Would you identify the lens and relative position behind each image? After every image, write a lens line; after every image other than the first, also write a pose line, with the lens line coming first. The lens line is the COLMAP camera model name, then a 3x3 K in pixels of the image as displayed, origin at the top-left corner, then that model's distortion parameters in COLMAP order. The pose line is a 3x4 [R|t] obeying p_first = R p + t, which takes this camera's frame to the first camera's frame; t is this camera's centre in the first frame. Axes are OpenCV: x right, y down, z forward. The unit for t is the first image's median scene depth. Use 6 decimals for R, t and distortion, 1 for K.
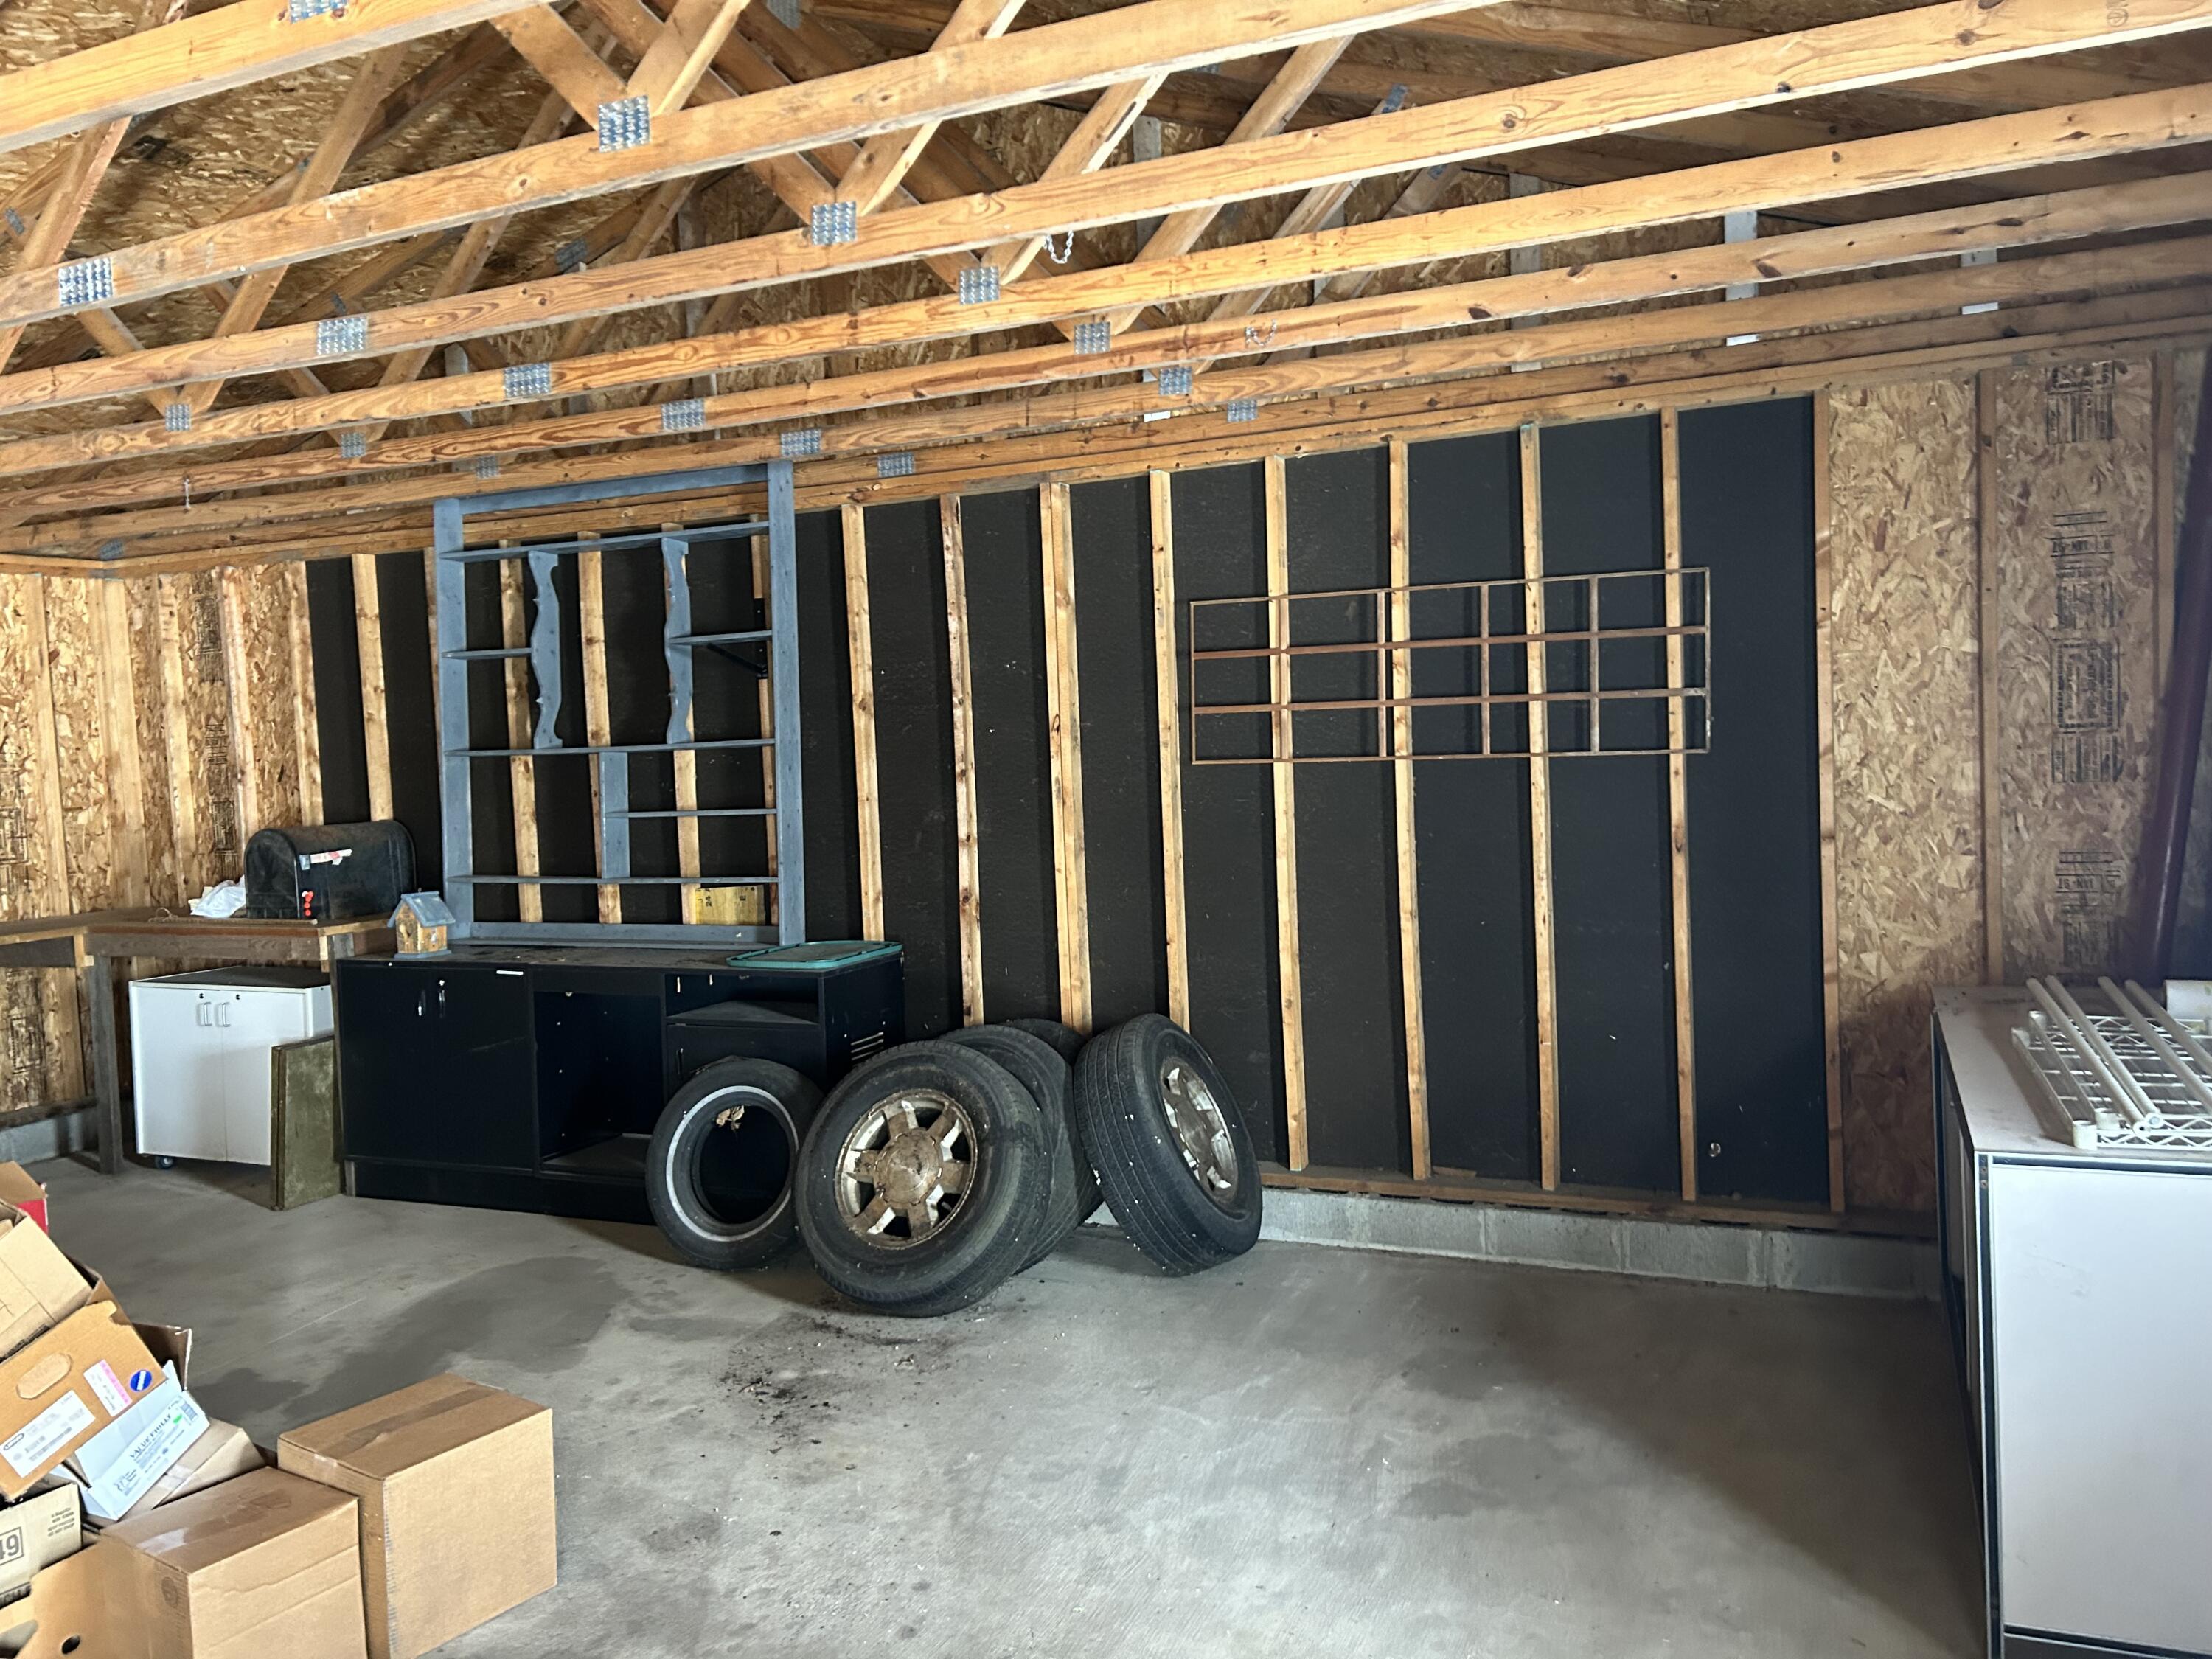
lens RADIAL K [[1594.3, 0, 1242.1], [0, 1594.3, 794.0], [0, 0, 1]] dist [0.111866, -0.139690]
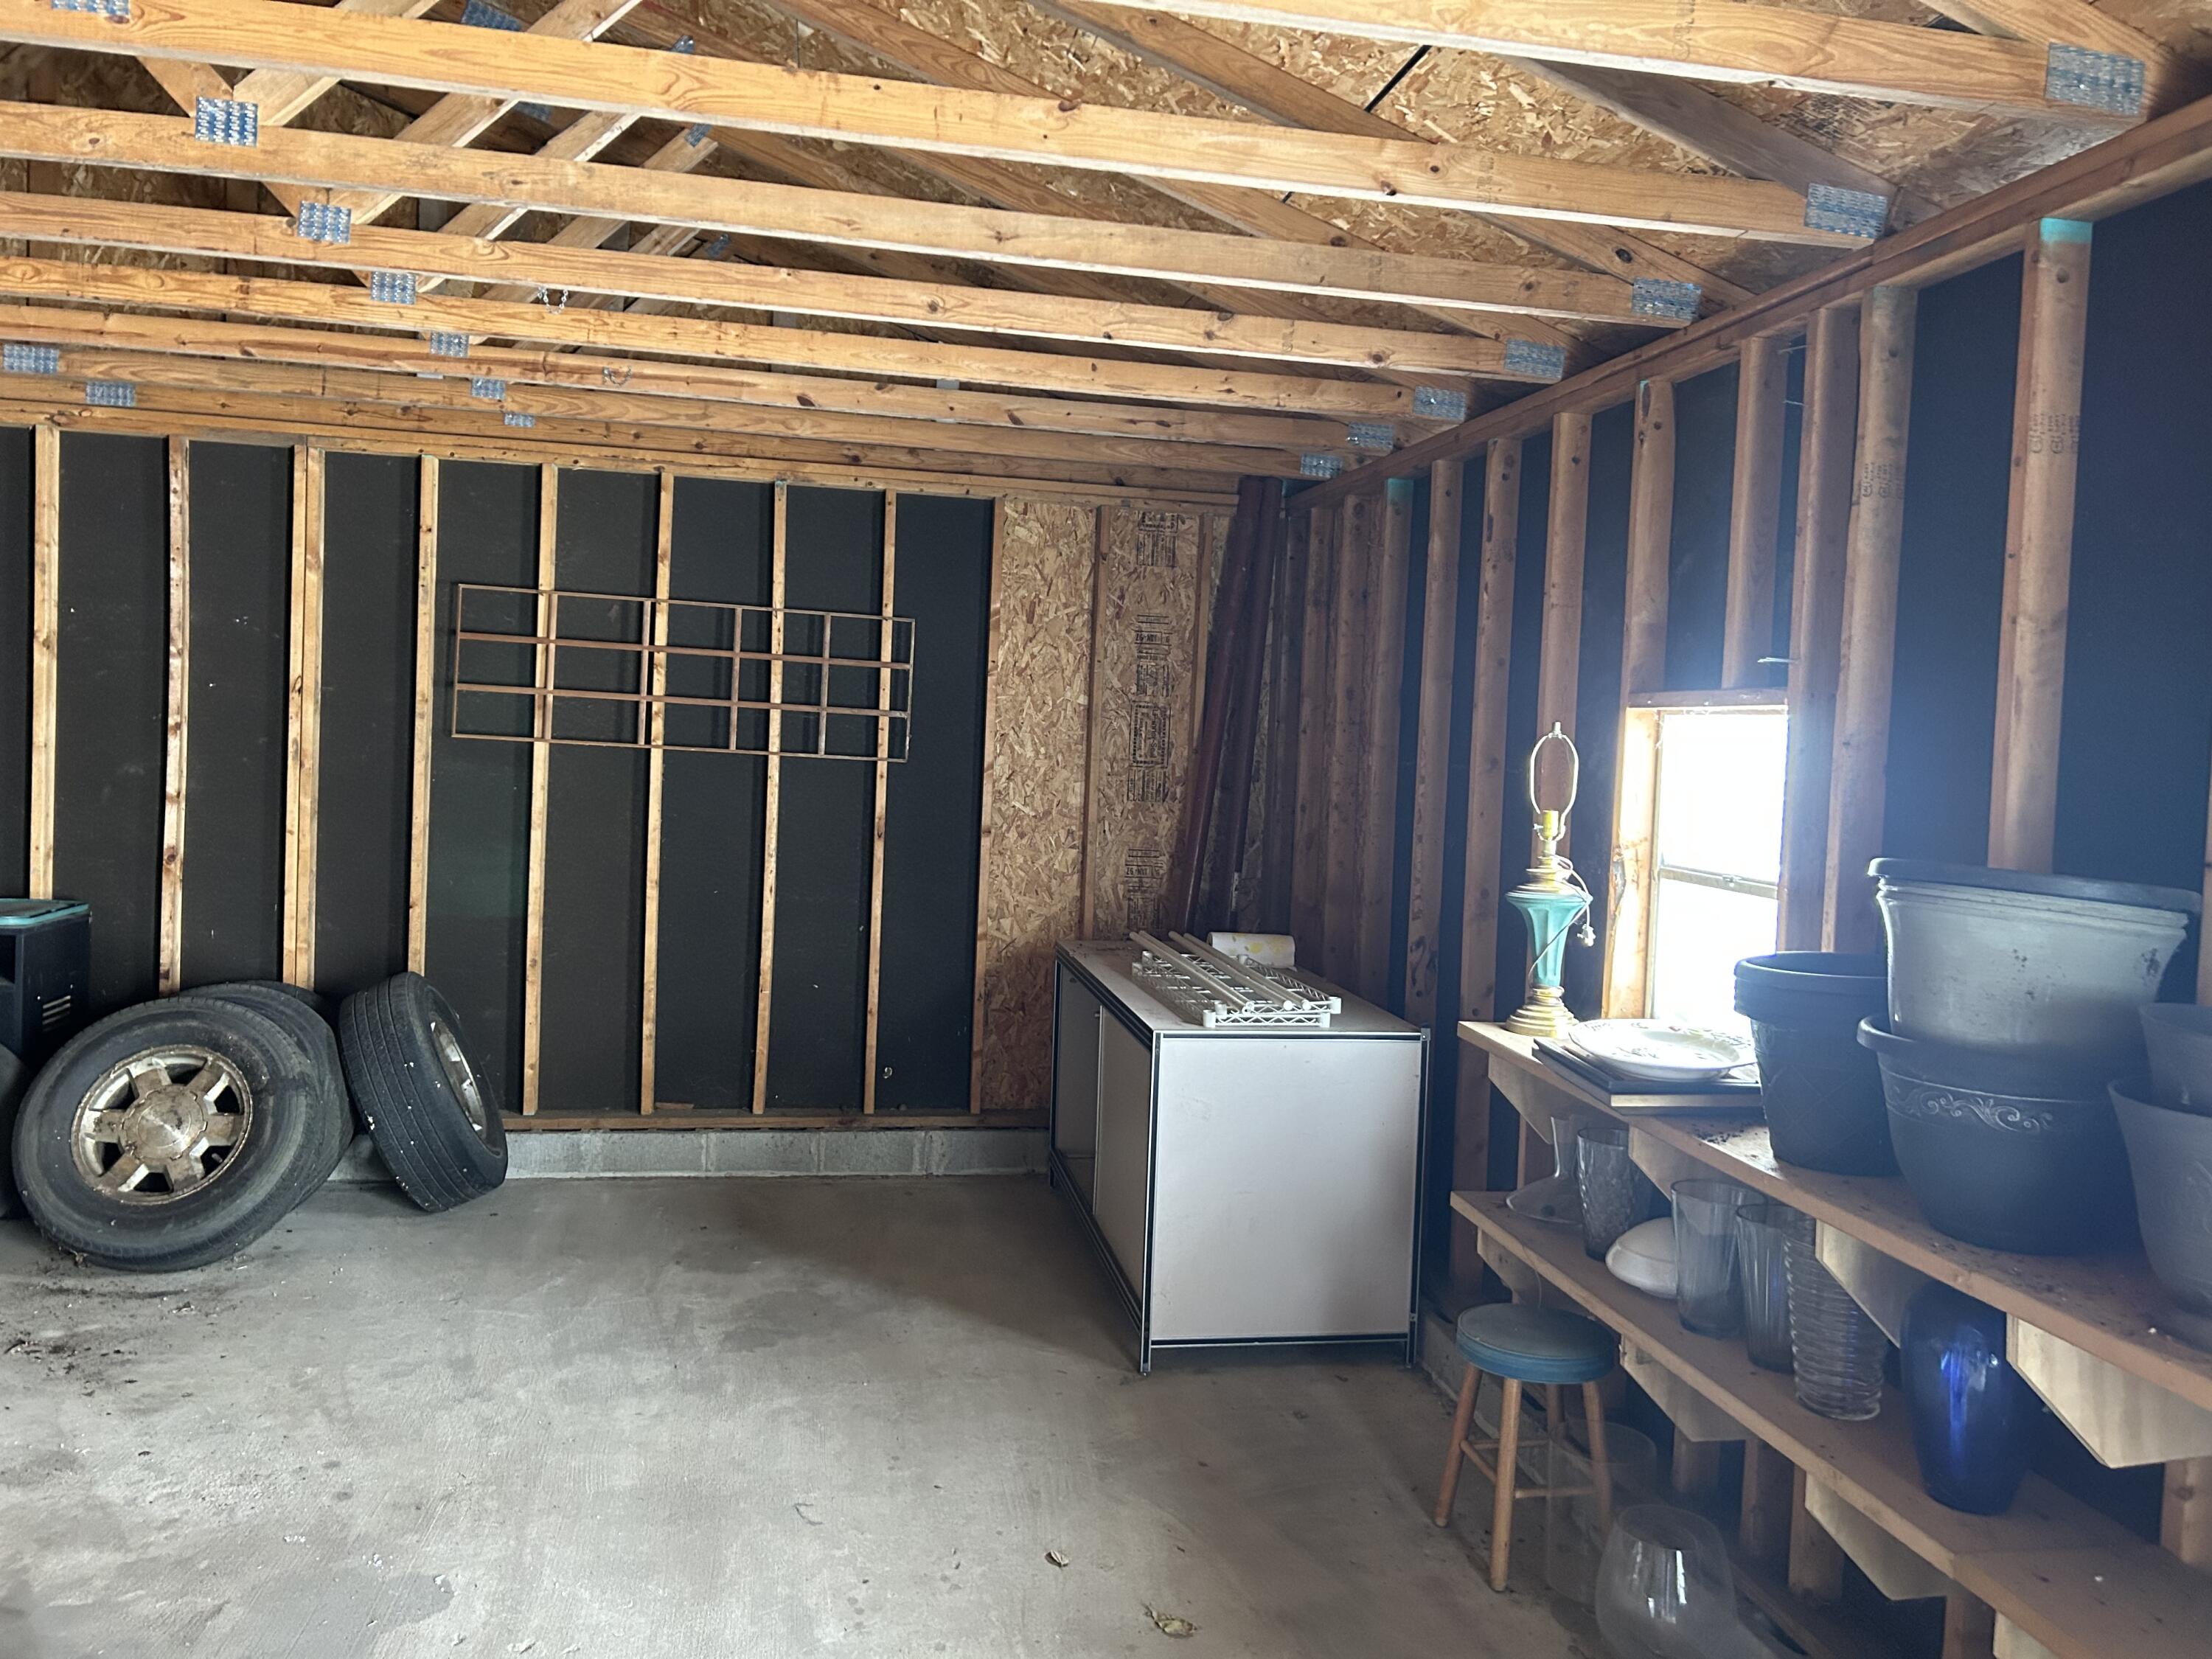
lens RADIAL K [[1641.6, 0, 1109.5], [0, 1641.6, 782.9], [0, 0, 1]] dist [0.193530, -0.152036]
pose [[0.827431, 0.064360, 0.557867, -0.317187], [-0.058165, 0.997890, -0.028853, 0.019889], [-0.558547, -0.008574, 0.829429, -0.188249]]
